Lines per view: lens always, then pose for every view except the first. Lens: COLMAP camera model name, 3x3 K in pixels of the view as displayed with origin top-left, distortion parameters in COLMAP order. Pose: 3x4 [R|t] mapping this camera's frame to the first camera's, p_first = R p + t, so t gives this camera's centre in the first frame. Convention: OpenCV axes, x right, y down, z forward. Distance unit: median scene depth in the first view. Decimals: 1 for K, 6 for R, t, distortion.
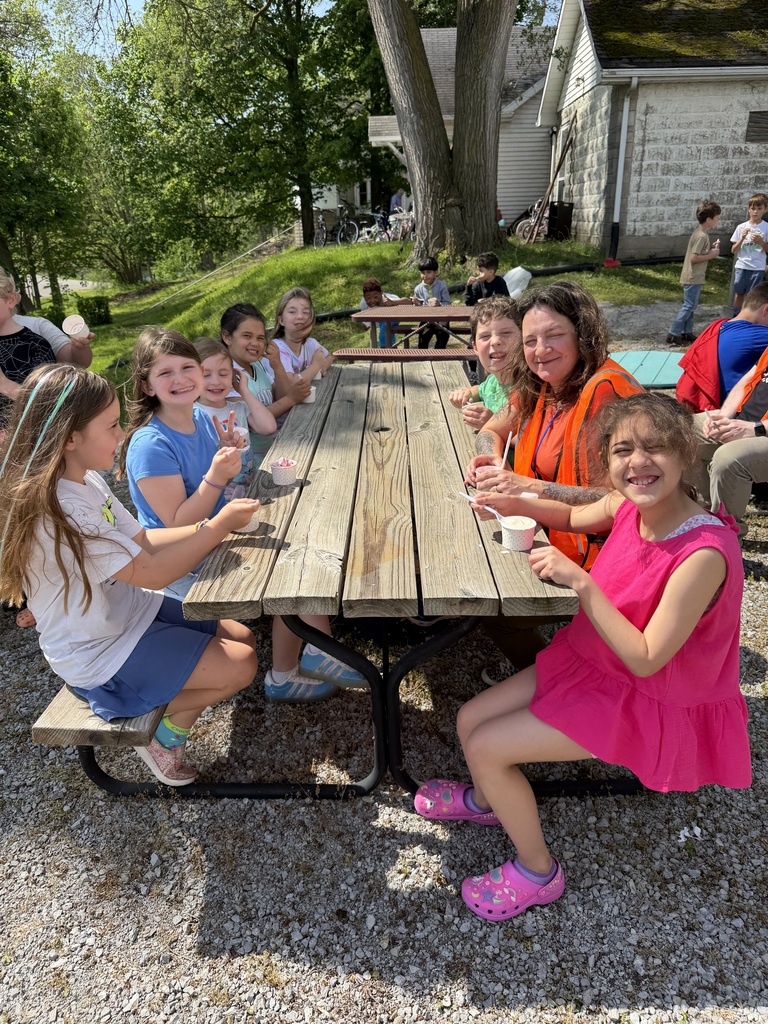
lens RADIAL K [[718.6, 0, 384.0], [0, 718.6, 512.0], [0, 0, 1]] dist [0.007579, 0.000096]
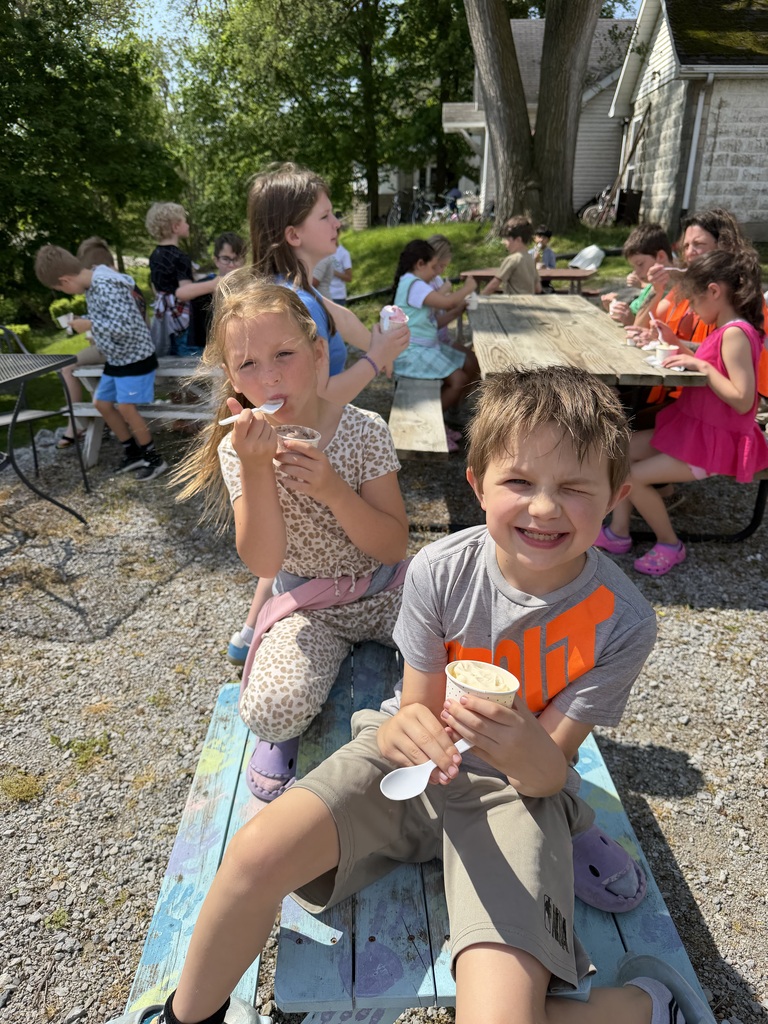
lens RADIAL K [[720.0, 0, 384.0], [0, 720.0, 512.0], [0, 0, 1]] dist [-0.001312, 0.004495]
pose [[0.997526, 0.051352, -0.048011, -0.043718], [-0.050619, 0.998584, 0.016360, 0.046928], [0.048783, -0.013890, 0.998713, -0.085947]]
